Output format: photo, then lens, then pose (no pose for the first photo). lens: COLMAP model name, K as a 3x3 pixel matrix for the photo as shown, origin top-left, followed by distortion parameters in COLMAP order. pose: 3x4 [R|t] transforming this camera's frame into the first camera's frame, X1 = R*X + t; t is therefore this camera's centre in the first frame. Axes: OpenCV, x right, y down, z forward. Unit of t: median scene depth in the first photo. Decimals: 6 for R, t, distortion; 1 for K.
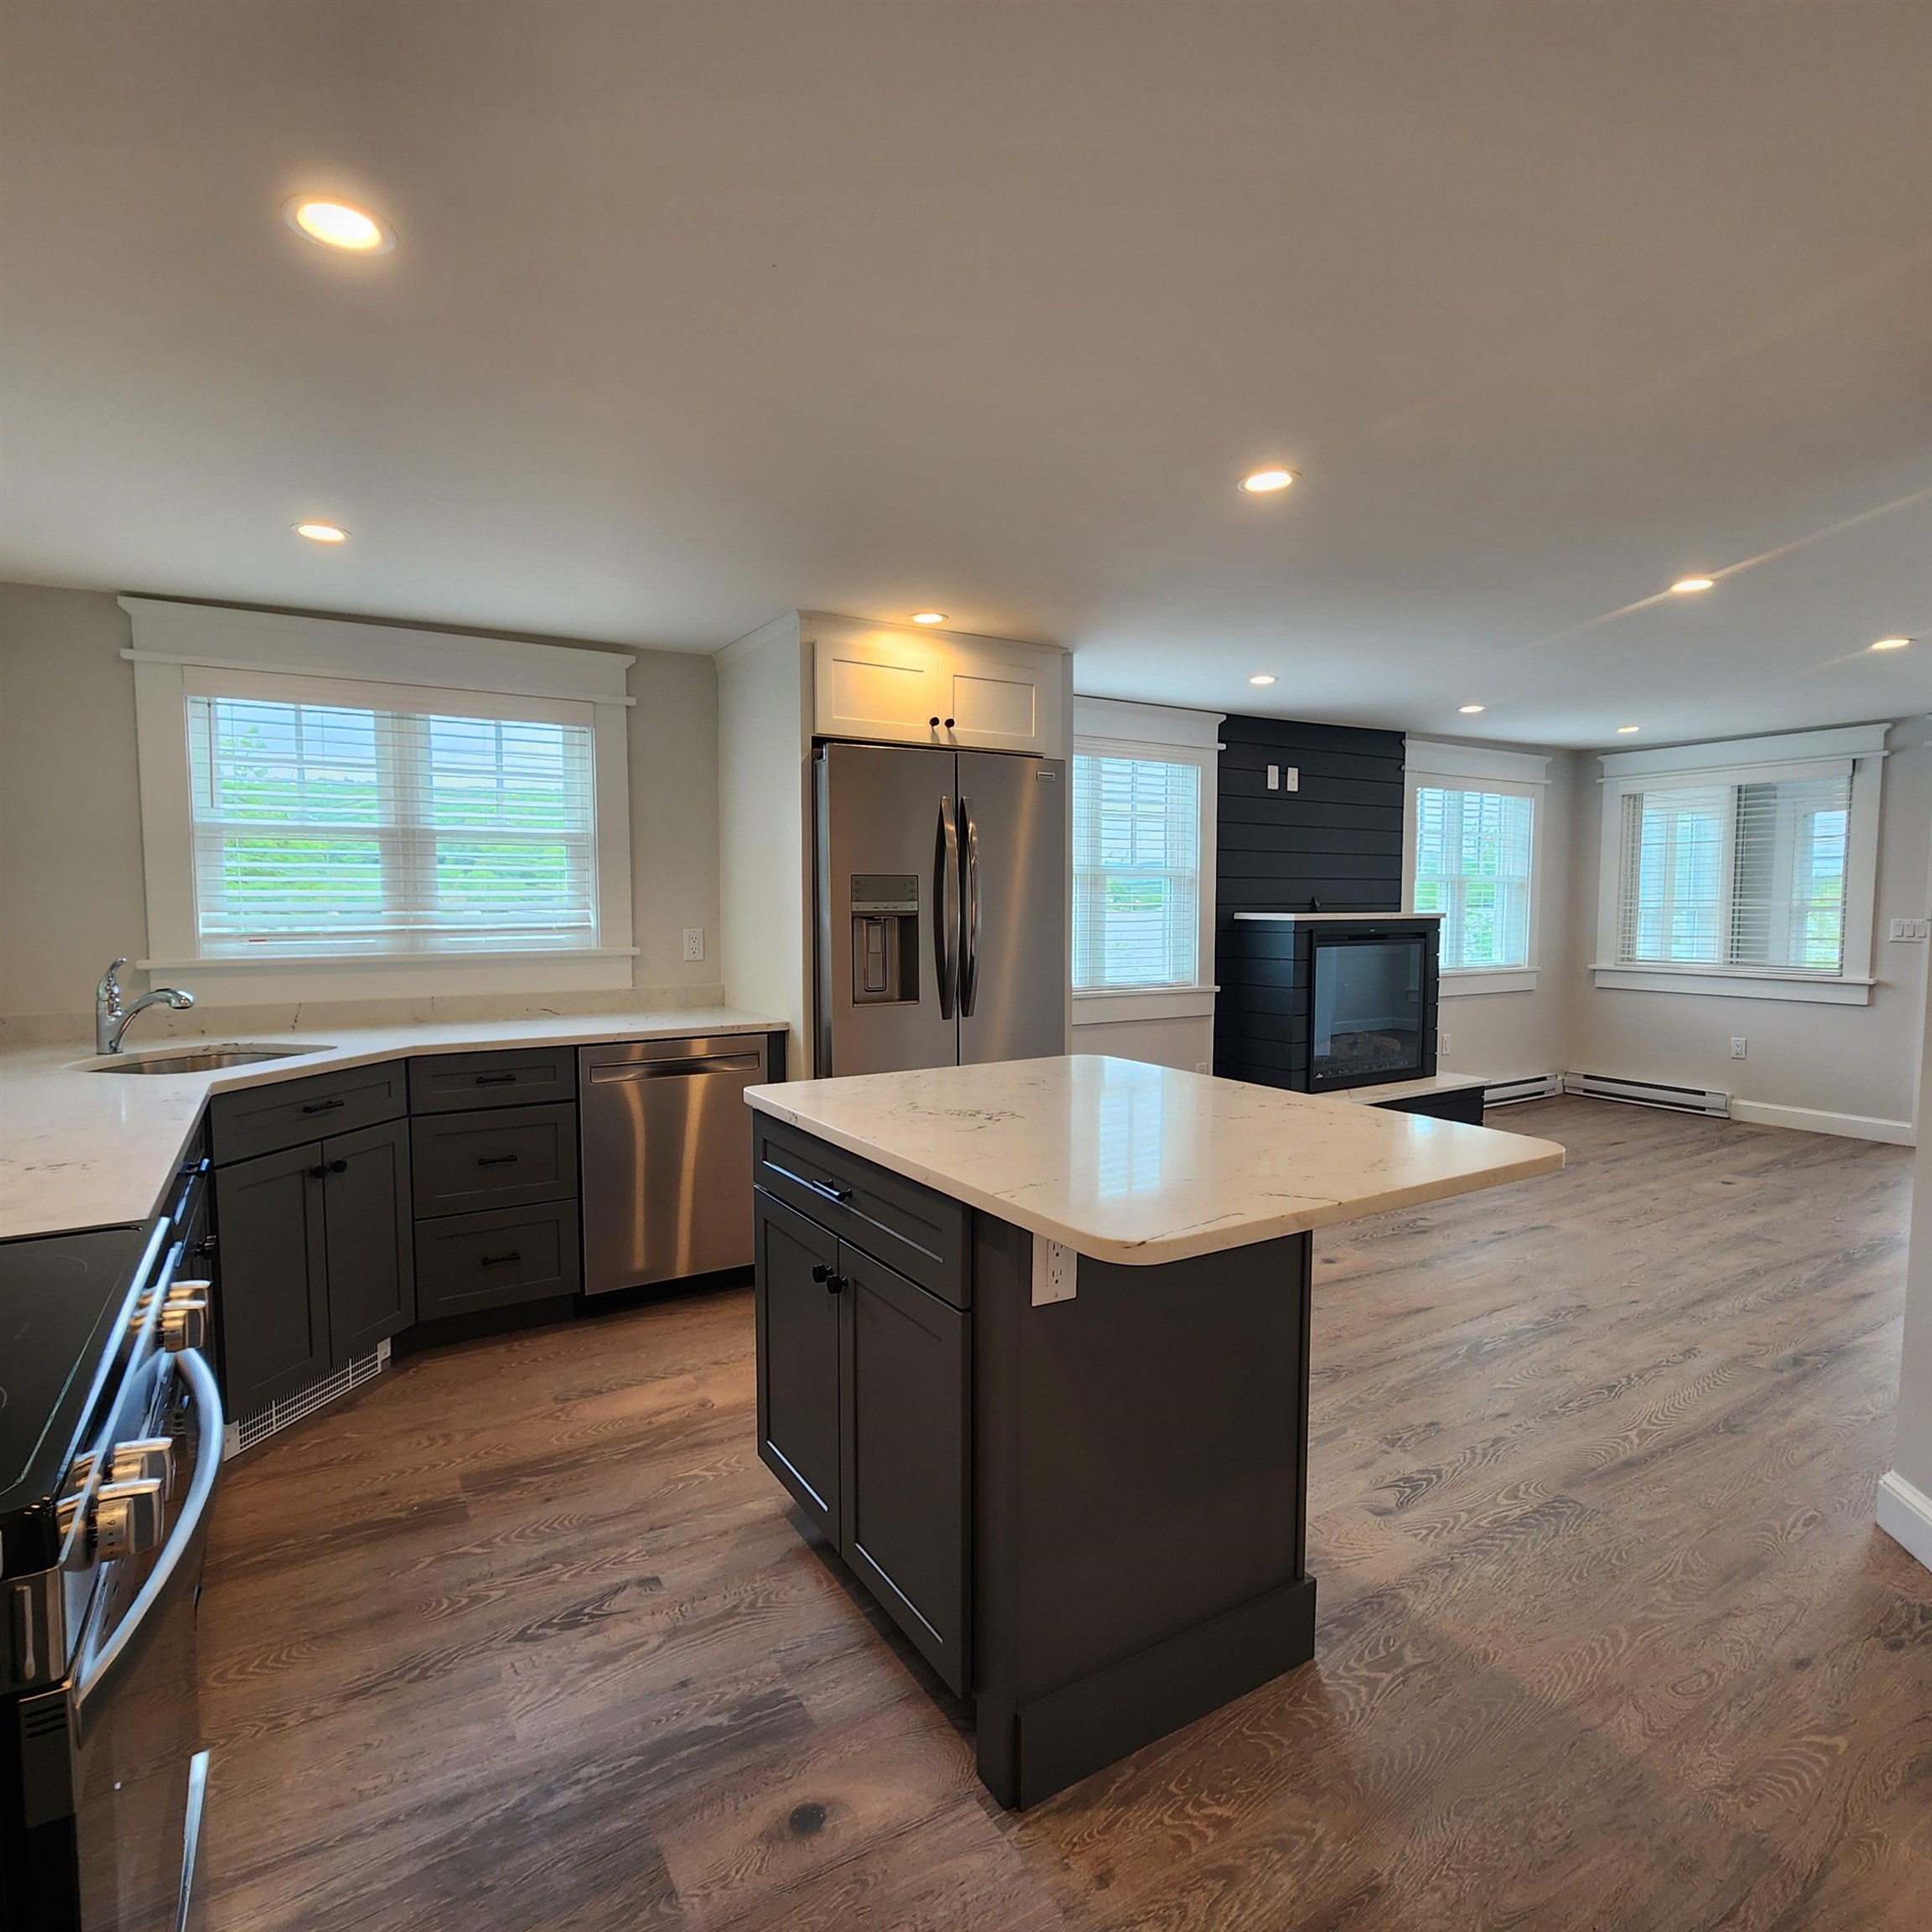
lens RADIAL K [[1062.0, 0, 944.8], [0, 1062.0, 977.1], [0, 0, 1]] dist [0.001302, -0.000005]
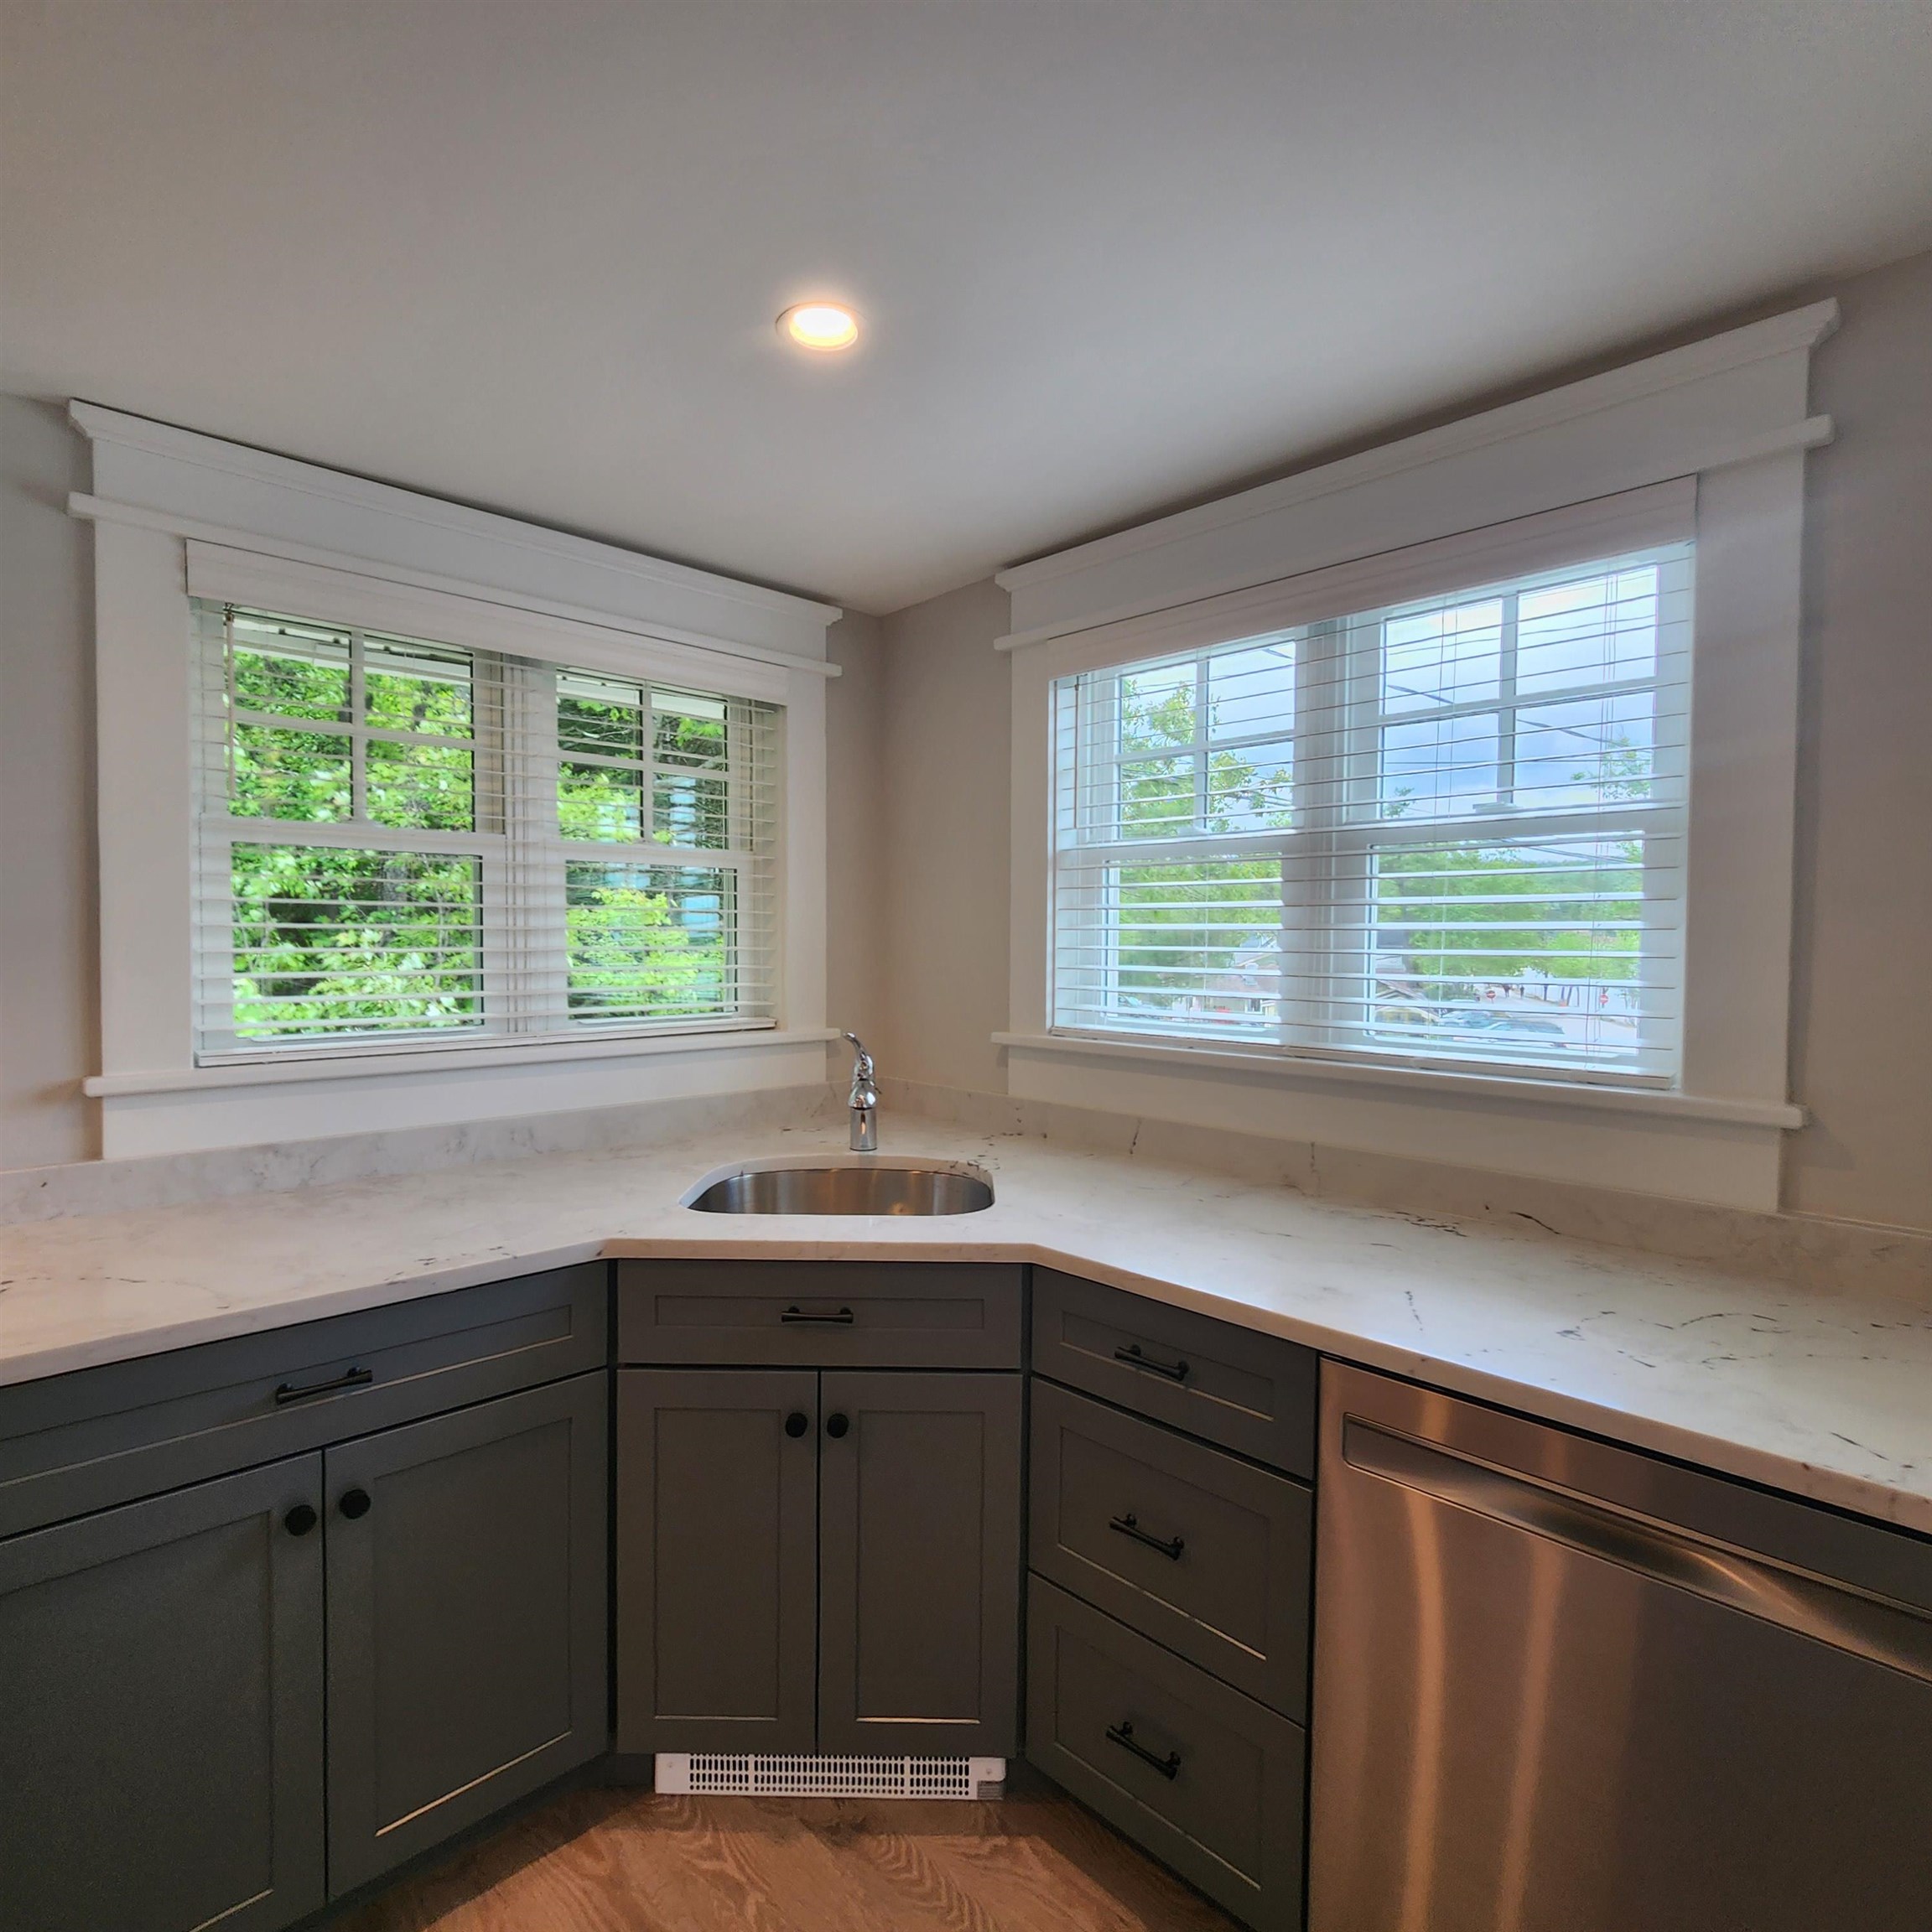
lens RADIAL K [[1062.0, 0, 944.8], [0, 1062.0, 977.1], [0, 0, 1]] dist [0.001302, -0.000005]
pose [[0.206034, 0.045552, -0.977484, 0.001320], [-0.066963, 0.997231, 0.032358, -0.078333], [0.976251, 0.058788, 0.208513, 0.784064]]
